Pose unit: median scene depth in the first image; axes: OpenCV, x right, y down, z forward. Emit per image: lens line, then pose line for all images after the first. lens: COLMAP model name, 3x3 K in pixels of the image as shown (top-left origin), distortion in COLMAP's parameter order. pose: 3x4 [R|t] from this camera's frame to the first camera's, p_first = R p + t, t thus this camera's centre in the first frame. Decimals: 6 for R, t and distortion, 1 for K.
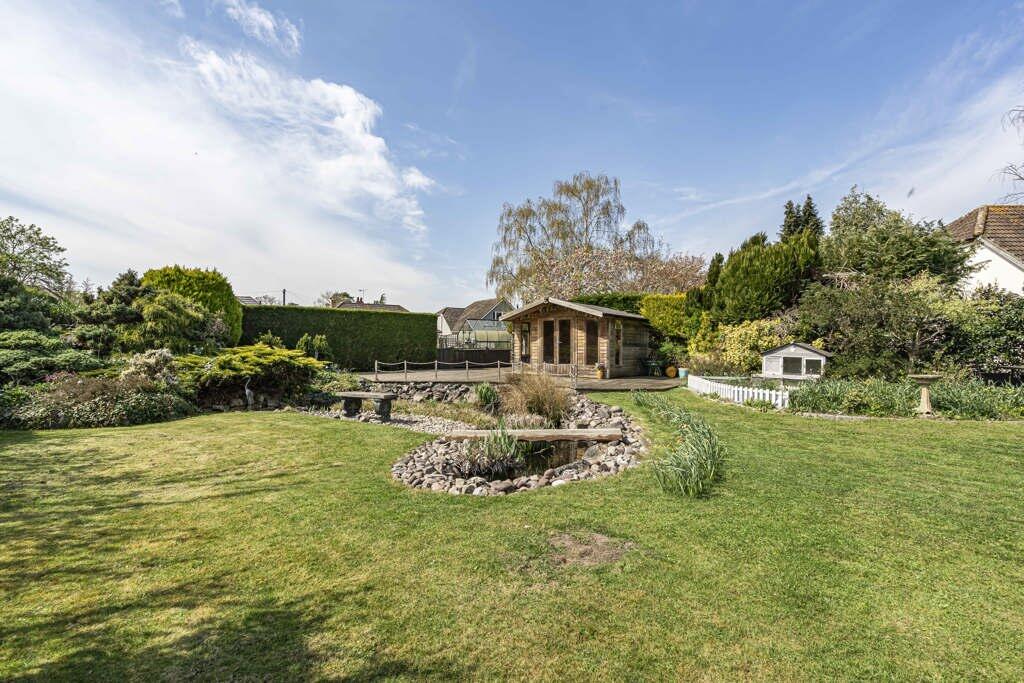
lens RADIAL K [[470.7, 0, 515.8], [0, 470.7, 350.4], [0, 0, 1]] dist [-0.005129, 0.002670]
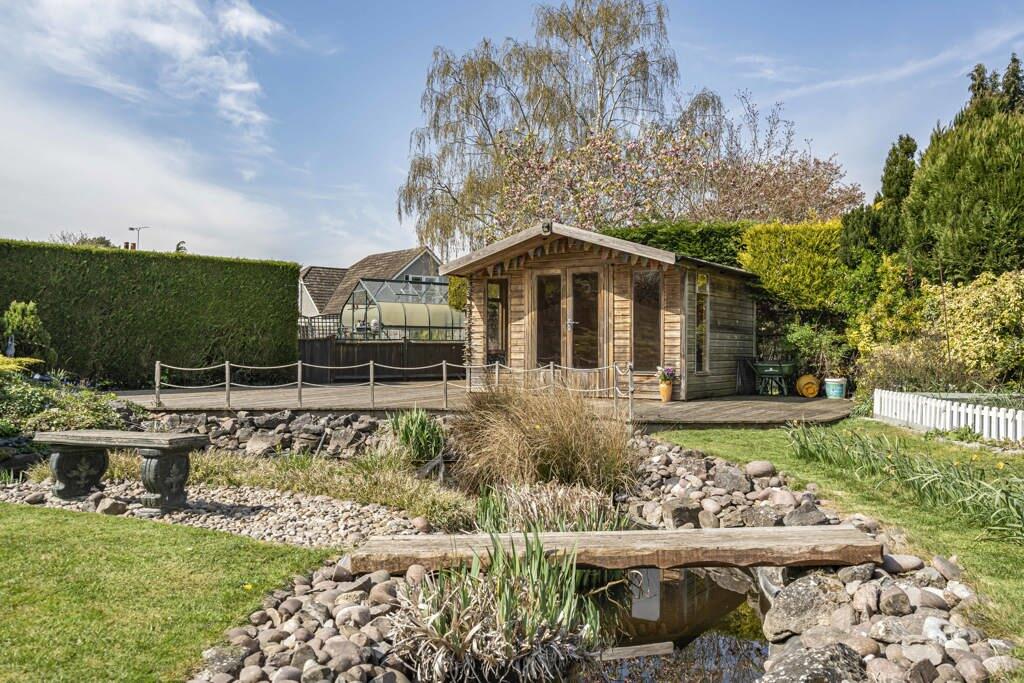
lens RADIAL K [[886.0, 0, 533.1], [0, 886.0, 354.2], [0, 0, 1]] dist [0.036153, -0.012310]
pose [[0.994720, 0.001010, 0.102622, -0.038074], [-0.000855, 0.999998, -0.001556, 0.016517], [-0.102624, 0.001460, 0.994719, 0.155627]]
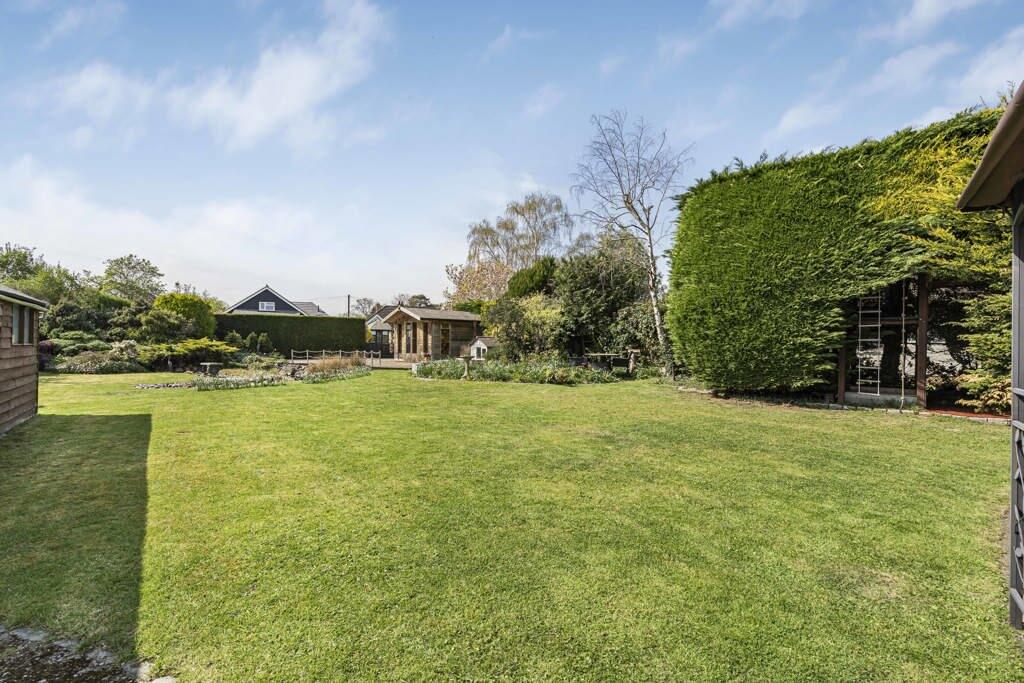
lens RADIAL K [[470.7, 0, 498.0], [0, 470.7, 354.7], [0, 0, 1]] dist [-0.005129, 0.002670]
pose [[0.973700, 0.008335, -0.227684, 0.719169], [-0.005520, 0.999900, 0.012999, 0.014541], [0.227769, -0.011400, 0.973648, -0.343293]]
